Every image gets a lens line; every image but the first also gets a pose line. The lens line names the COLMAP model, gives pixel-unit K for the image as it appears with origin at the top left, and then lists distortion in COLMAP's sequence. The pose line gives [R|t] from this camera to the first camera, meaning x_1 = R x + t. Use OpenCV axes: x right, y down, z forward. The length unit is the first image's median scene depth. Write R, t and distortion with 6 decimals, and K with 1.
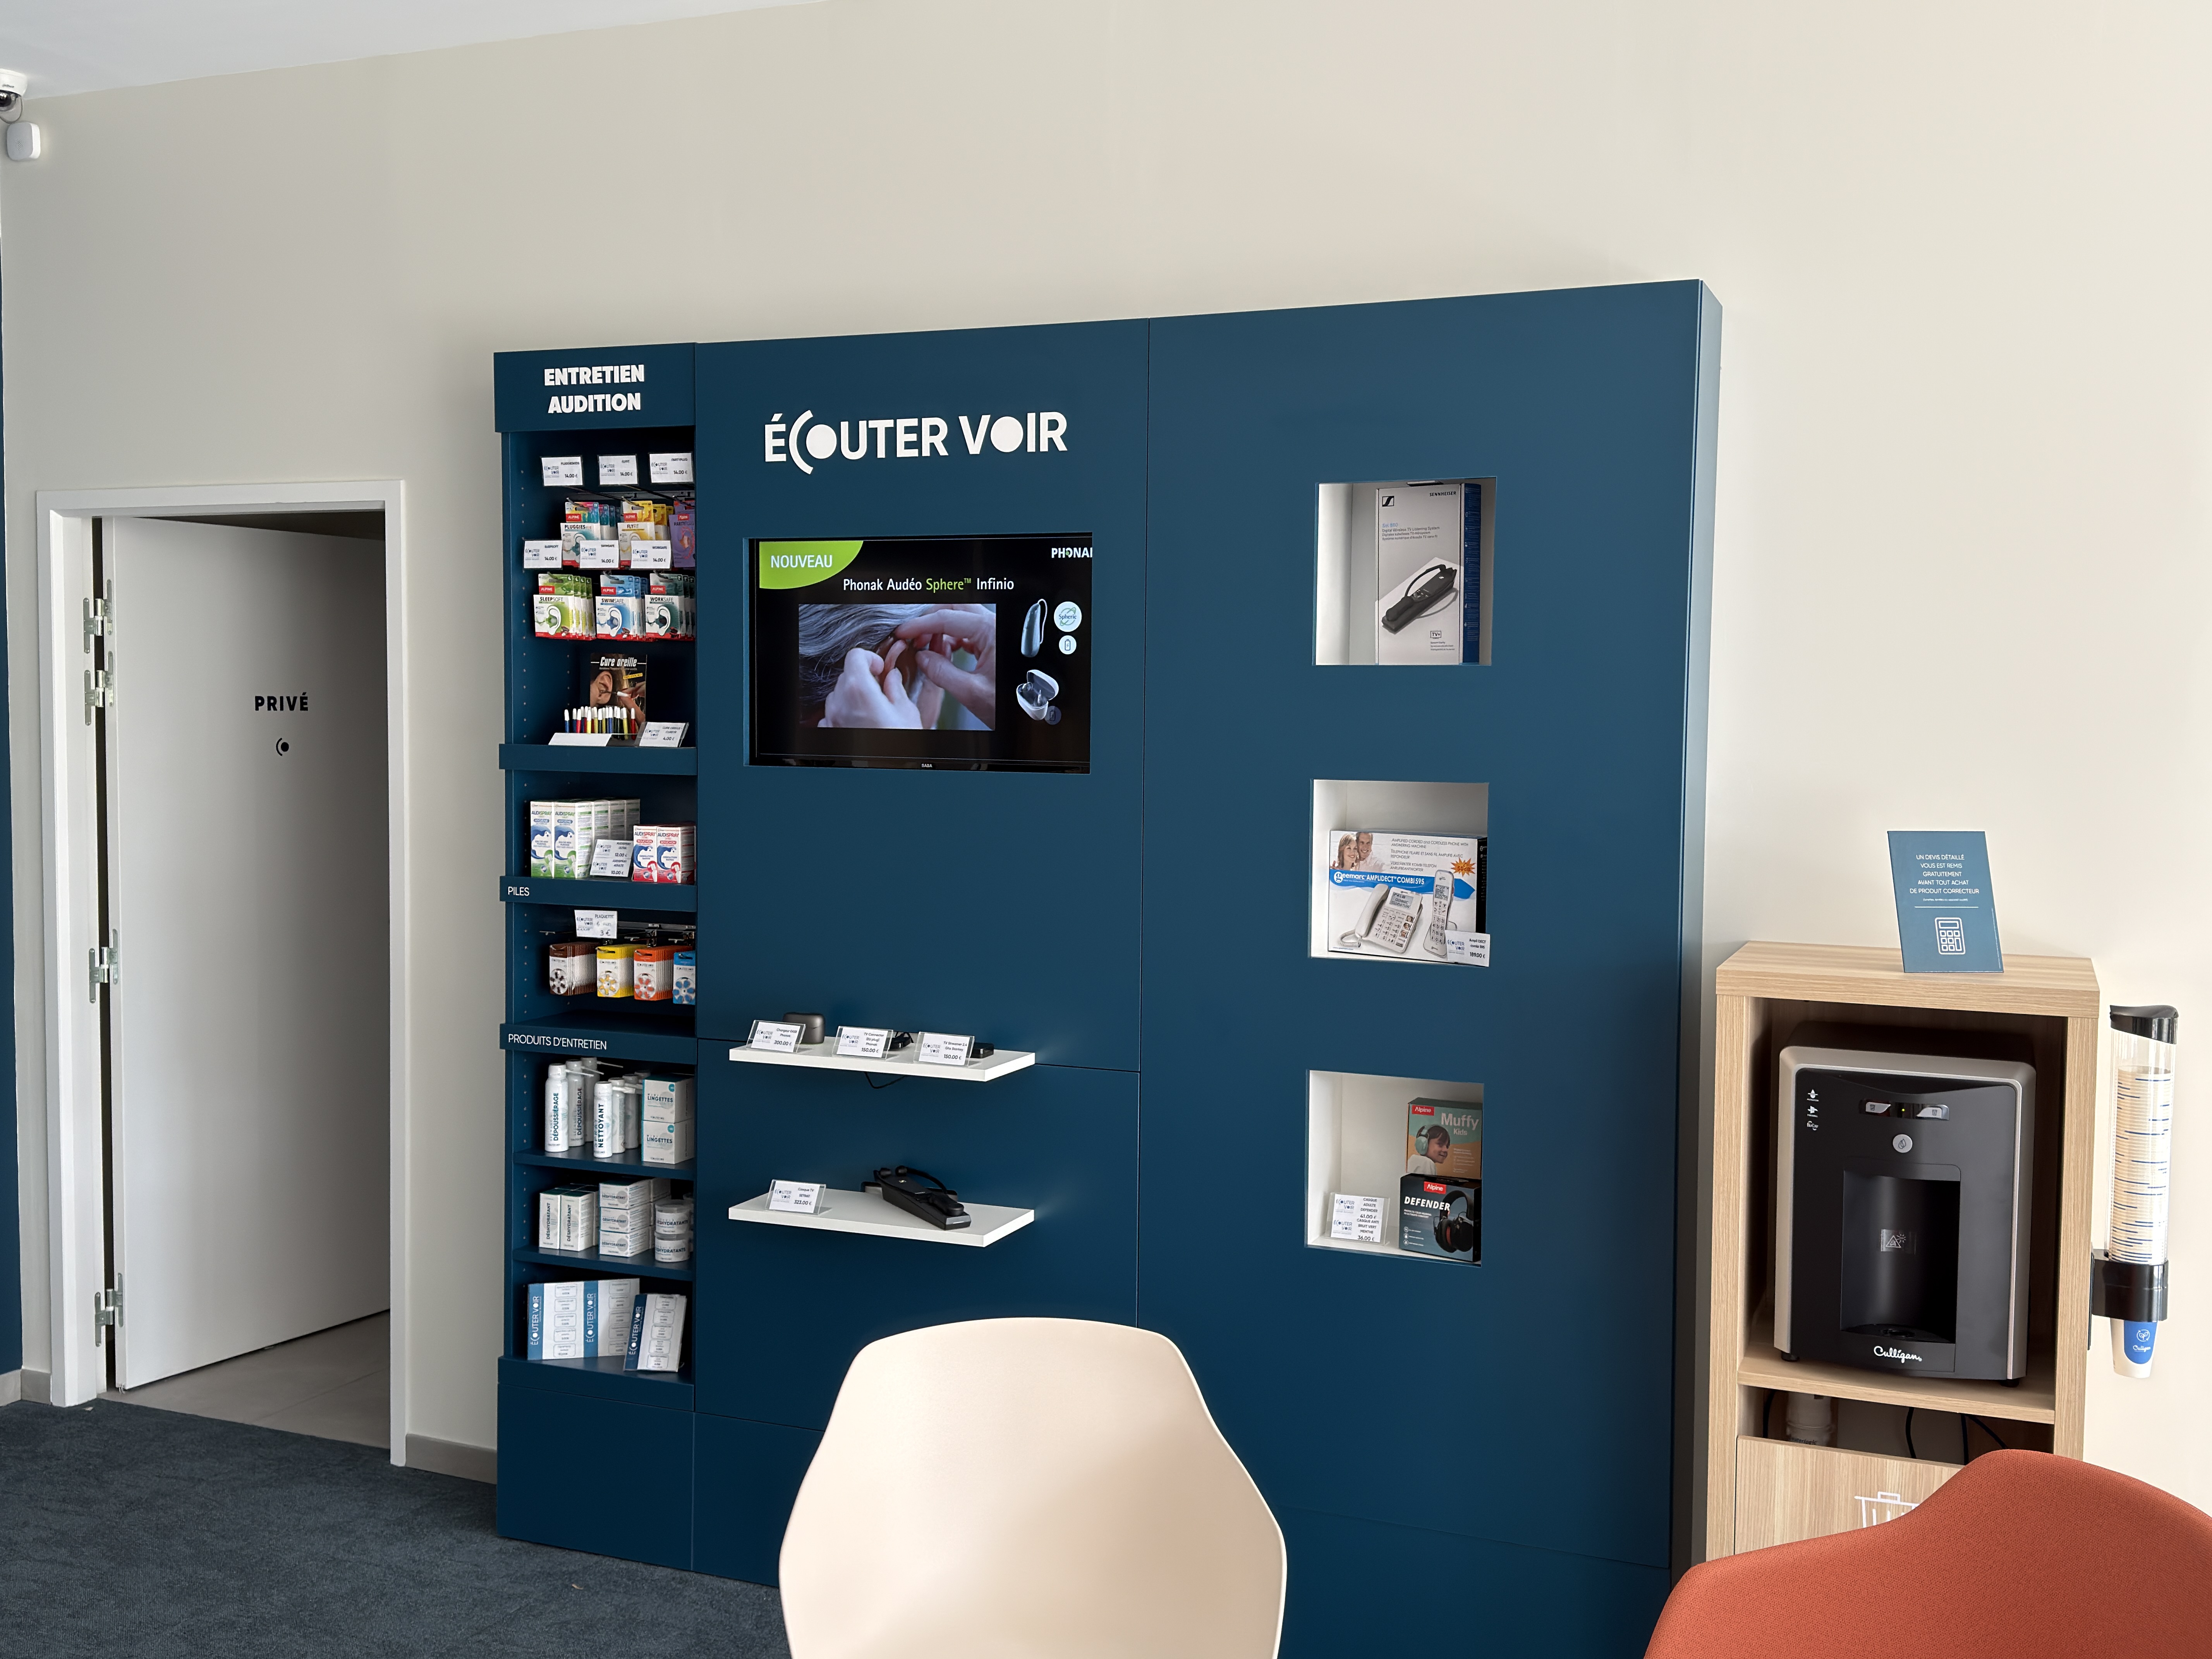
lens RADIAL K [[2195.5, 0, 1064.2], [0, 2195.5, 834.7], [0, 0, 1]] dist [0.178387, -0.315956]
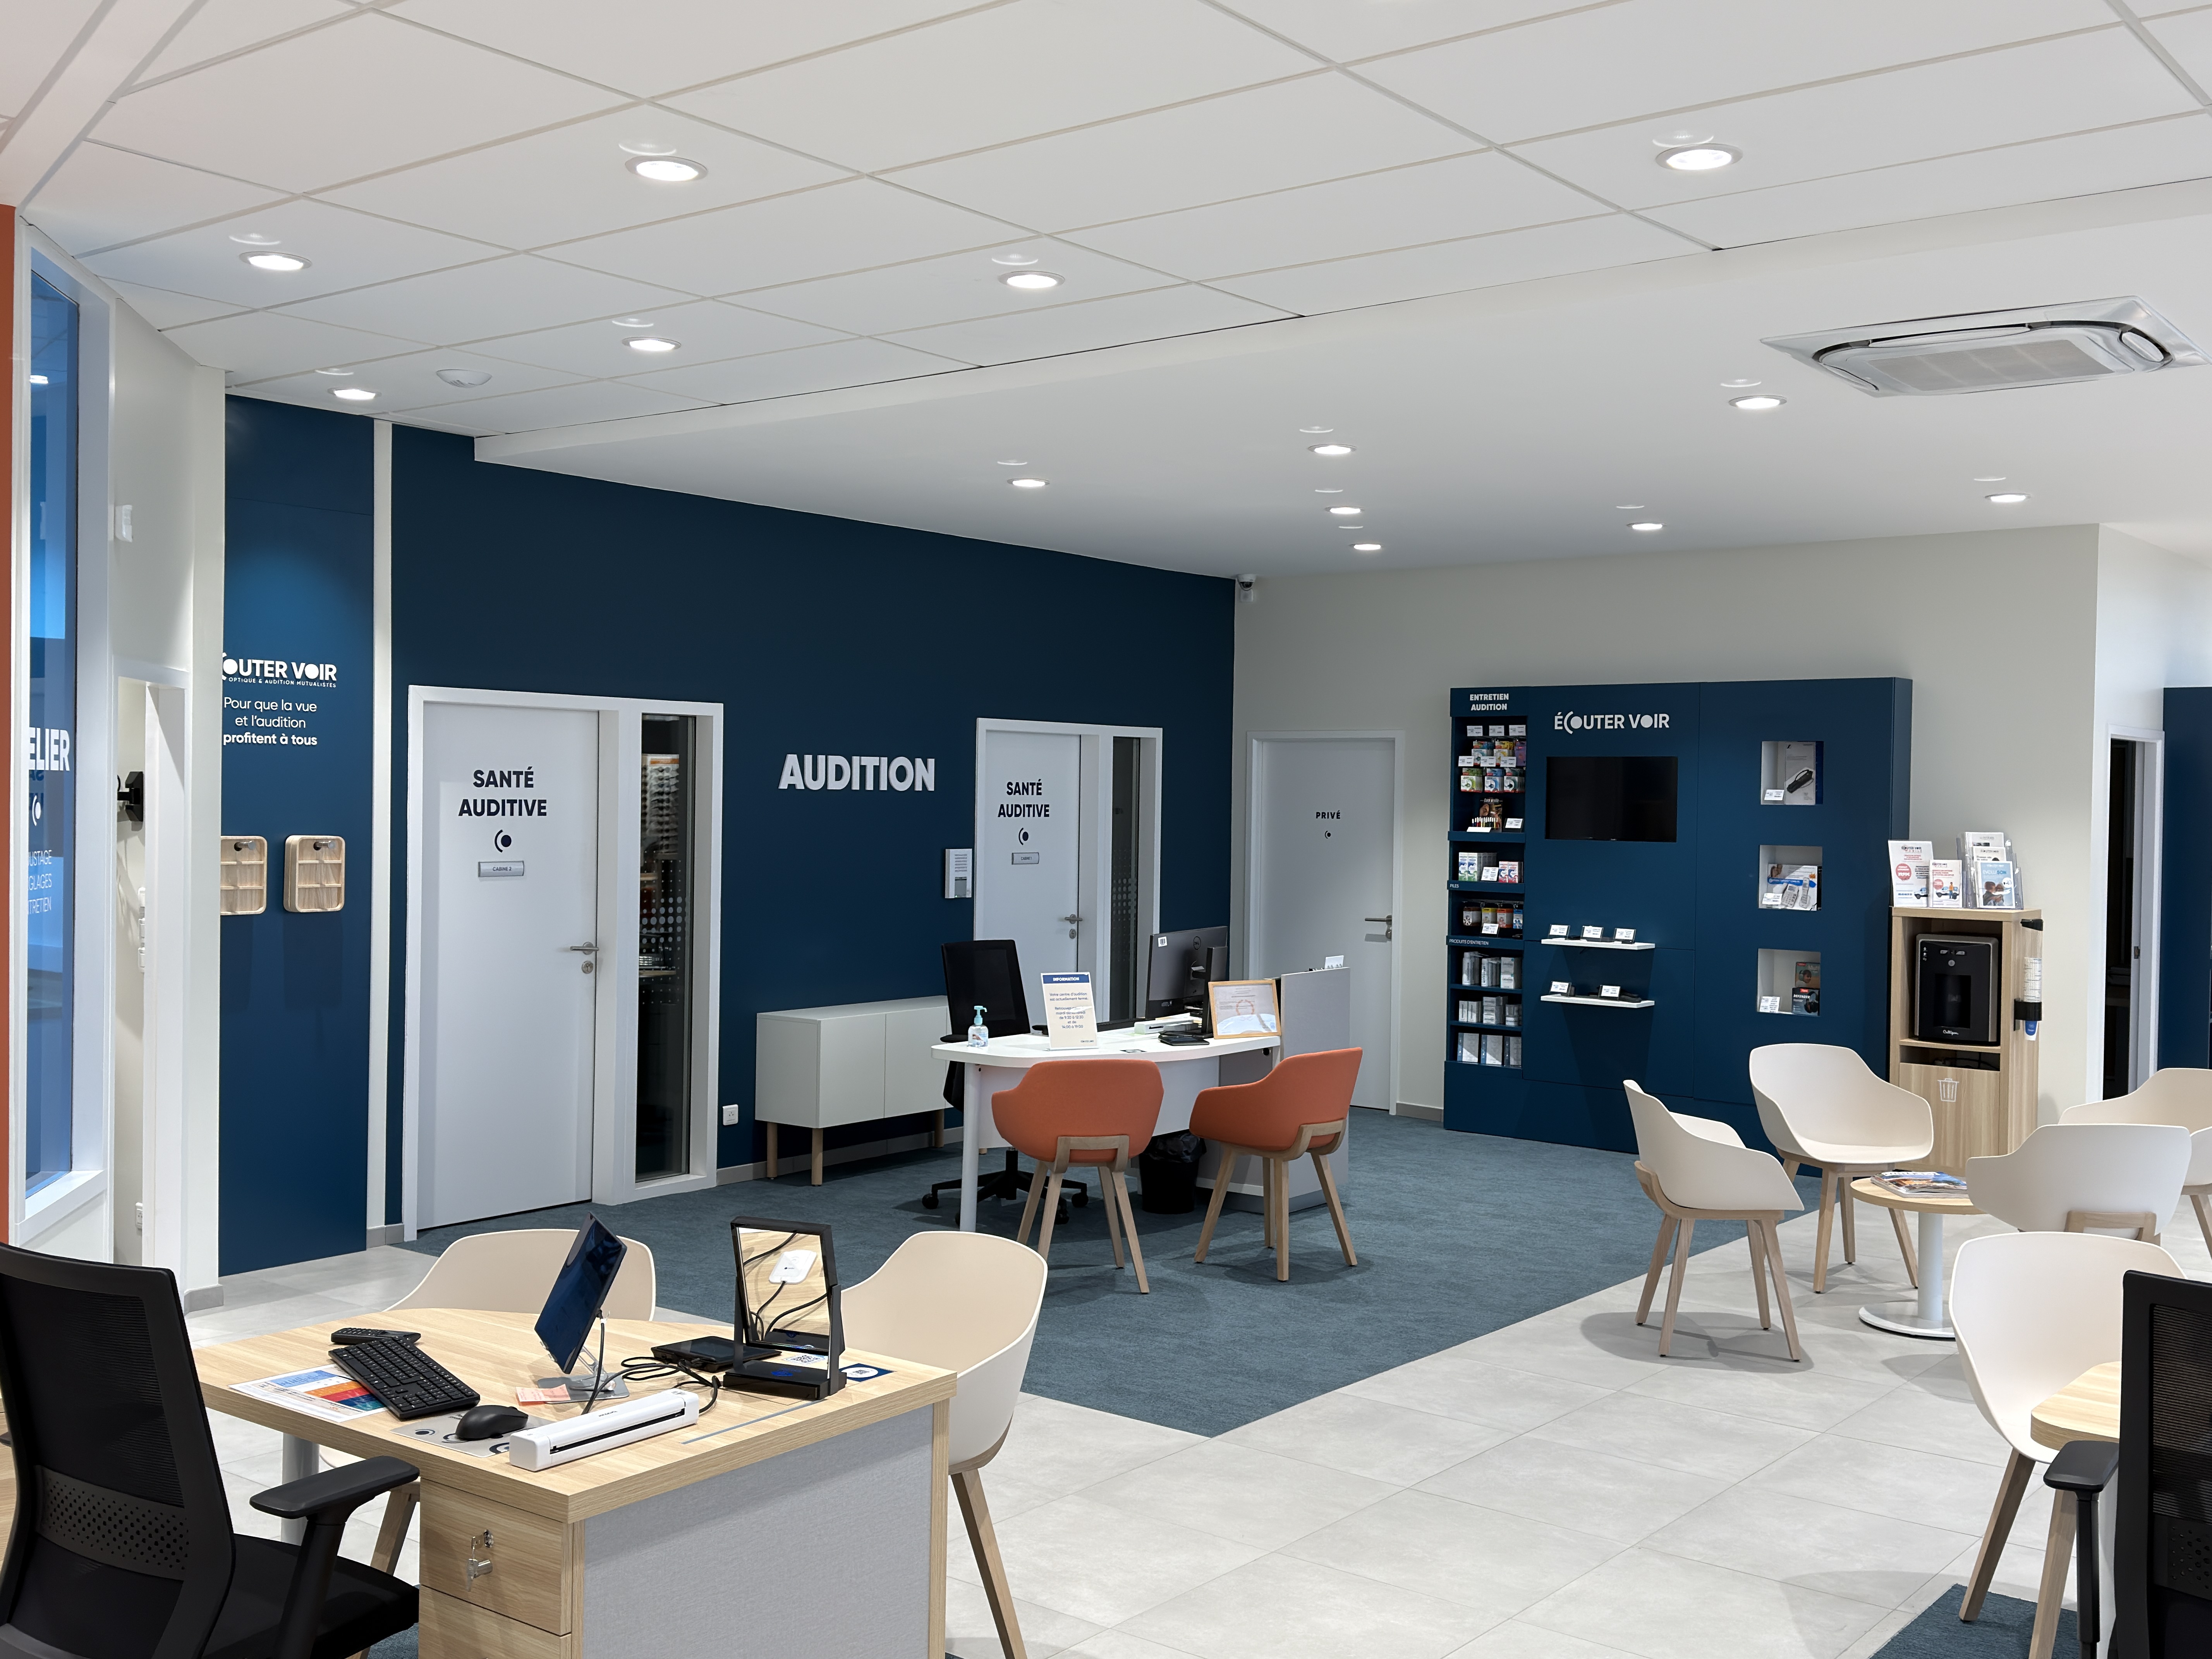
lens RADIAL K [[2195.5, 0, 1064.2], [0, 2195.5, 834.7], [0, 0, 1]] dist [0.178387, -0.315956]
pose [[0.960398, 0.009771, -0.278462, 0.045616], [-0.023475, 0.998669, -0.045920, 0.099329], [0.277643, 0.050638, 0.959349, -1.734070]]
